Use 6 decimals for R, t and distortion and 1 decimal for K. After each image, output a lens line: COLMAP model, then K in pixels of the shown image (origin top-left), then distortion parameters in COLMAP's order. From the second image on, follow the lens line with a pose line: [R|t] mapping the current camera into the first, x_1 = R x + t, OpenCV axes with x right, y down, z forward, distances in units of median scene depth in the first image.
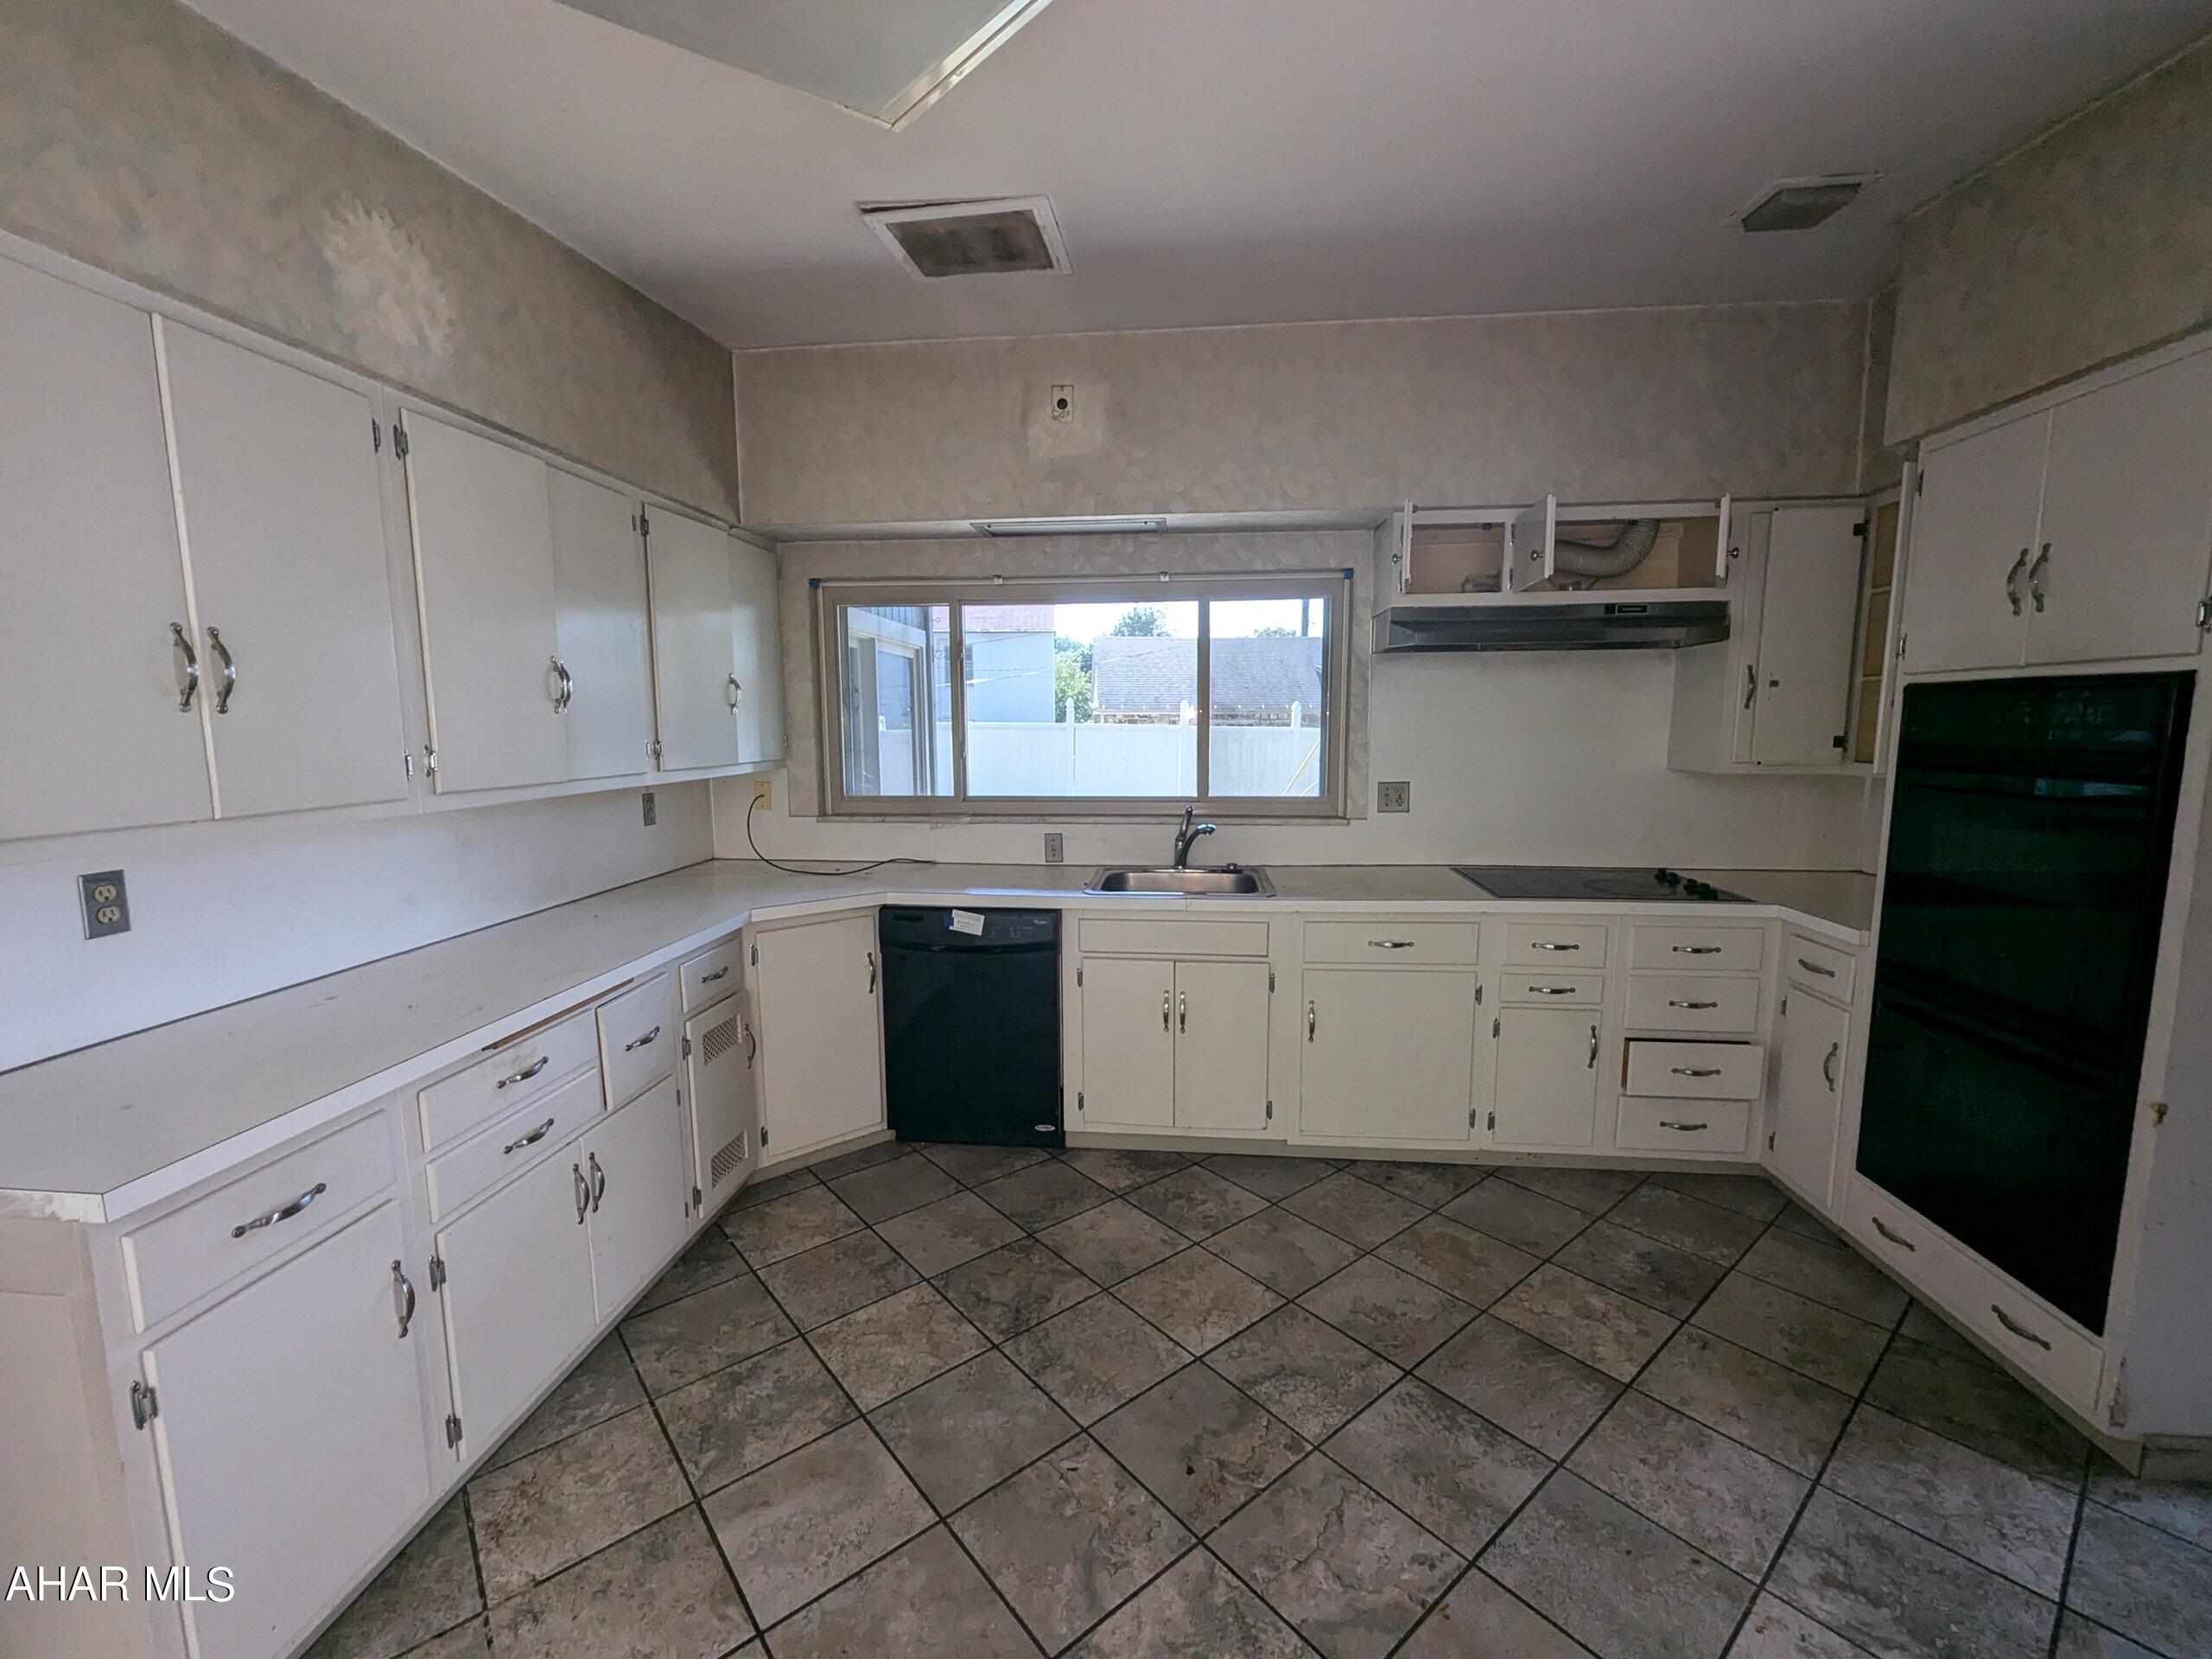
lens RADIAL K [[913.8, 0, 1107.6], [0, 913.8, 829.9], [0, 0, 1]] dist [0.003053, -0.001792]
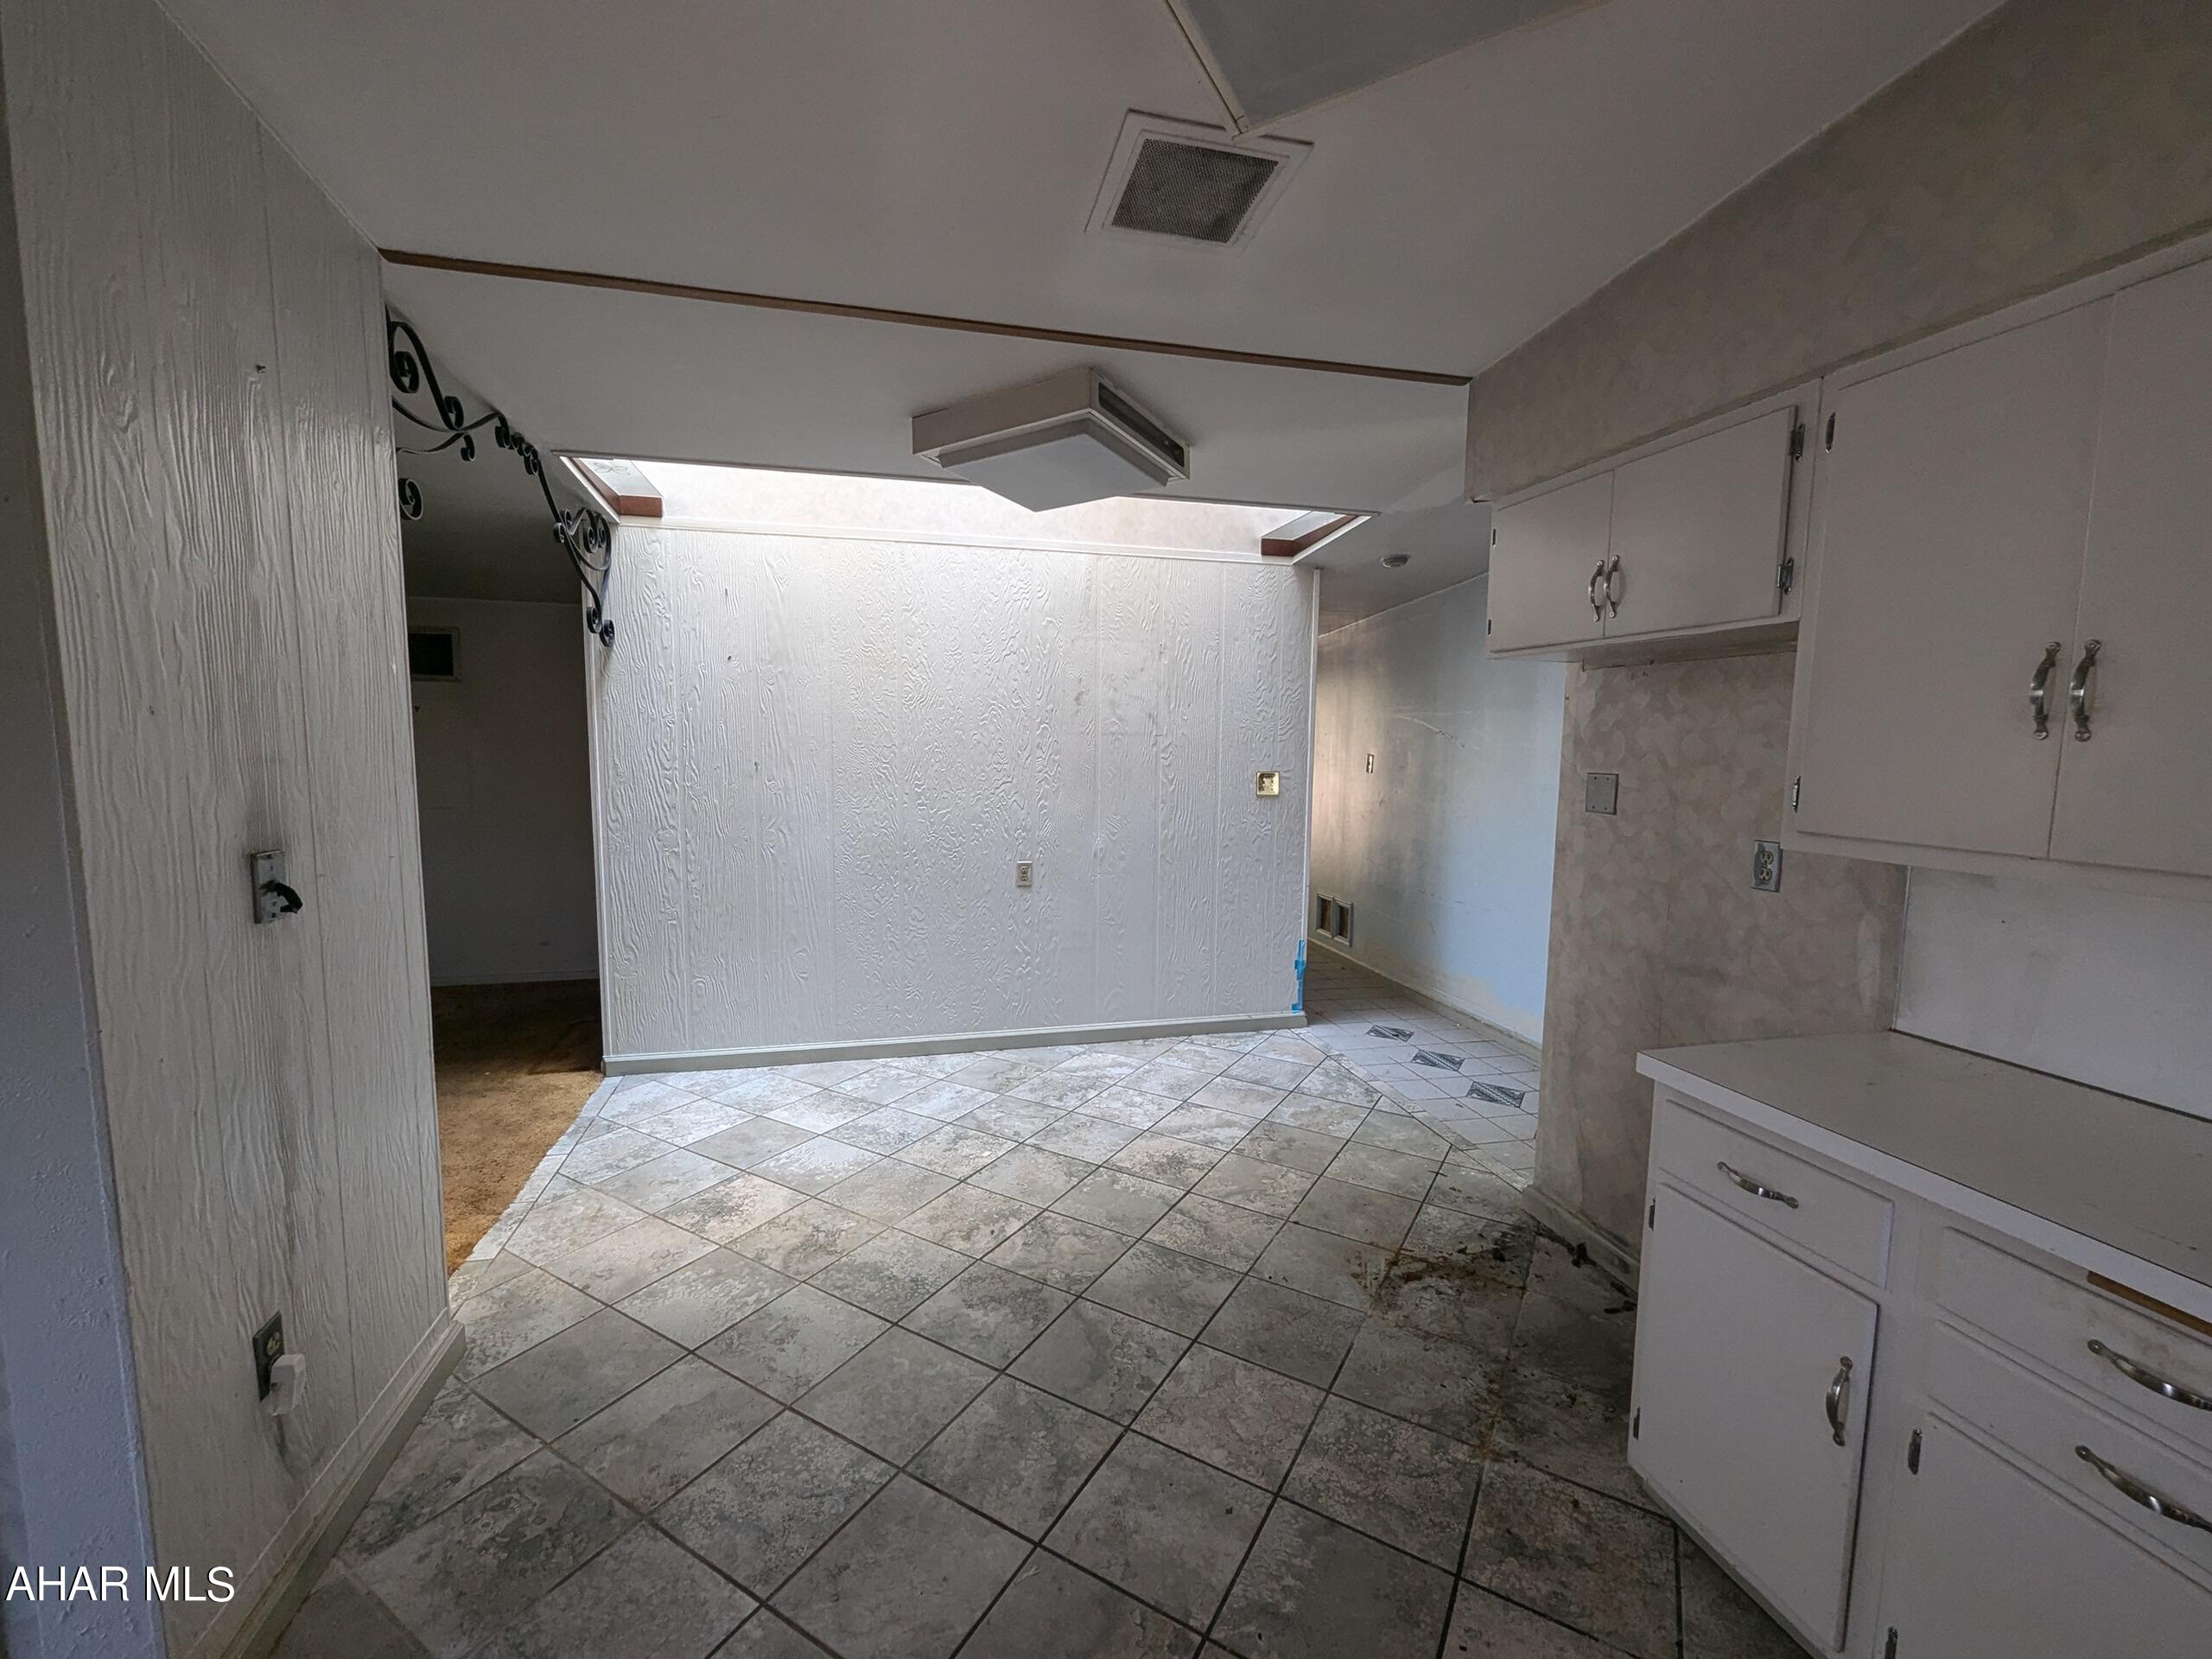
lens RADIAL K [[913.8, 0, 1106.7], [0, 913.8, 831.5], [0, 0, 1]] dist [0.003053, -0.001792]
pose [[-0.941709, 0.030866, -0.335010, 0.092465], [-0.046245, 0.974454, 0.219776, -0.098747], [0.333235, 0.222457, -0.916224, 0.784017]]
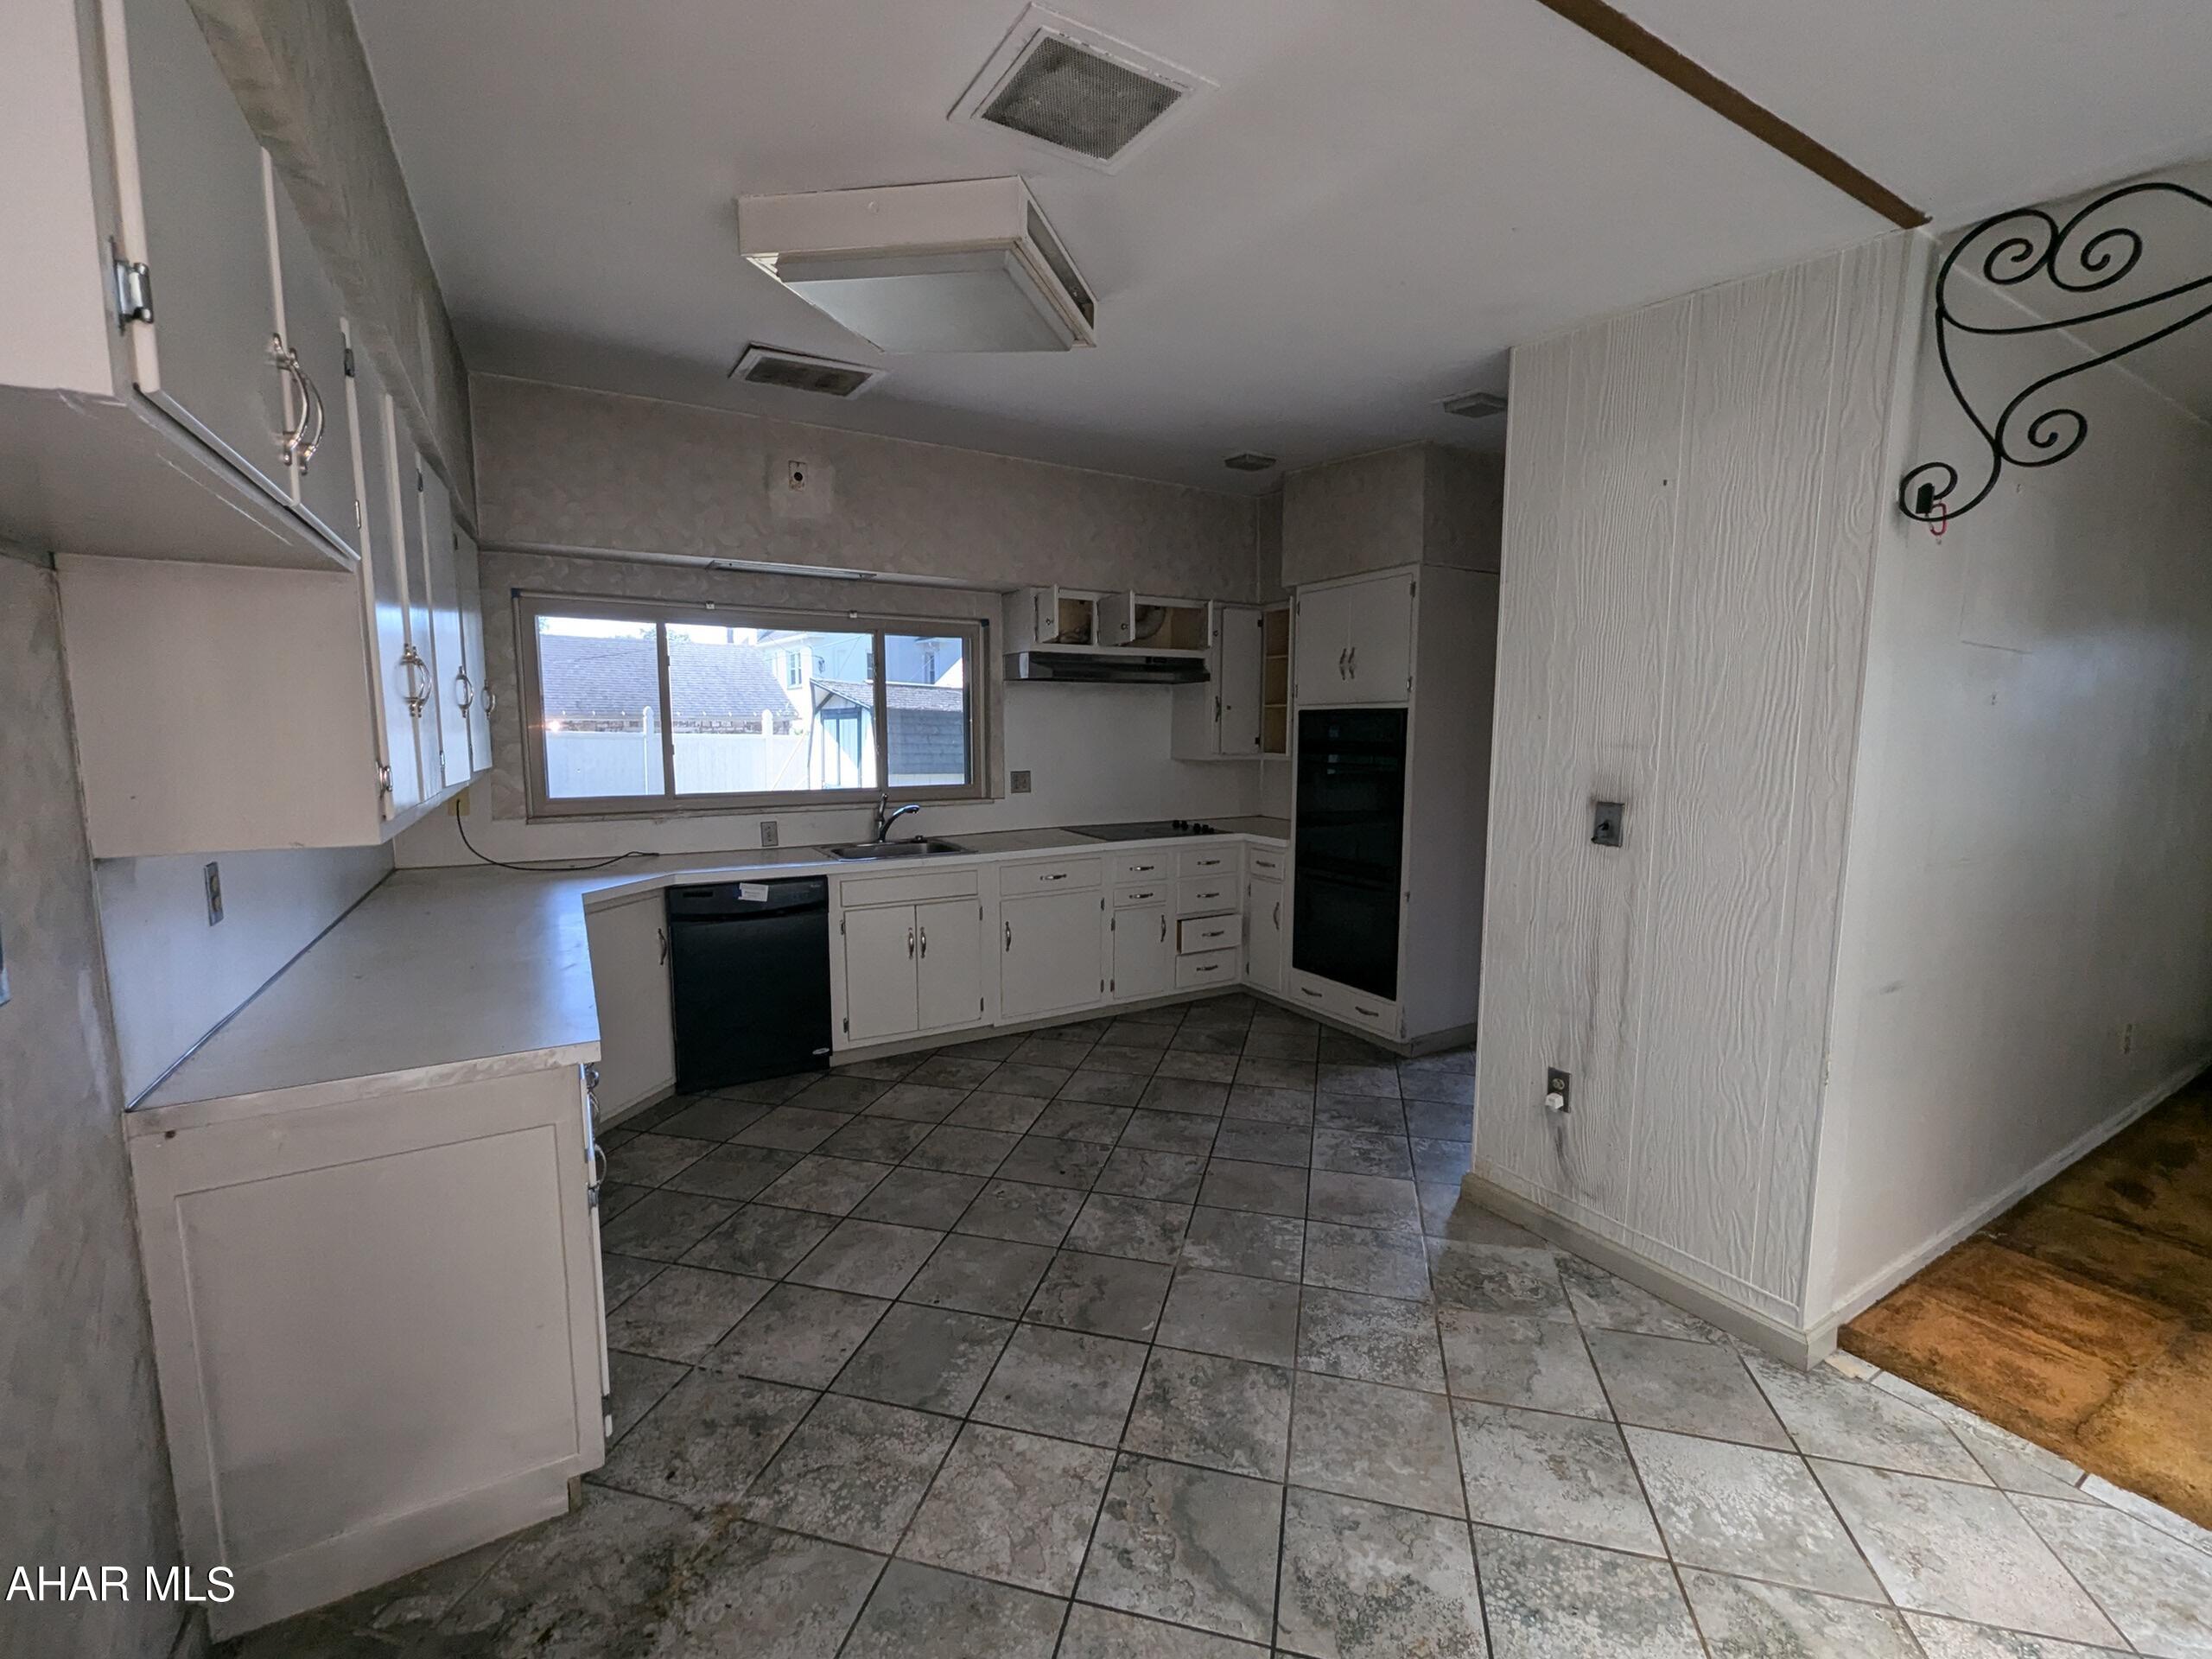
lens RADIAL K [[913.8, 0, 1101.8], [0, 913.8, 826.8], [0, 0, 1]] dist [0.003053, -0.001792]
pose [[0.811552, -0.058890, 0.581306, -0.497158], [0.066069, 0.997776, 0.008843, 0.035388], [-0.580533, 0.031230, 0.813637, -0.270458]]
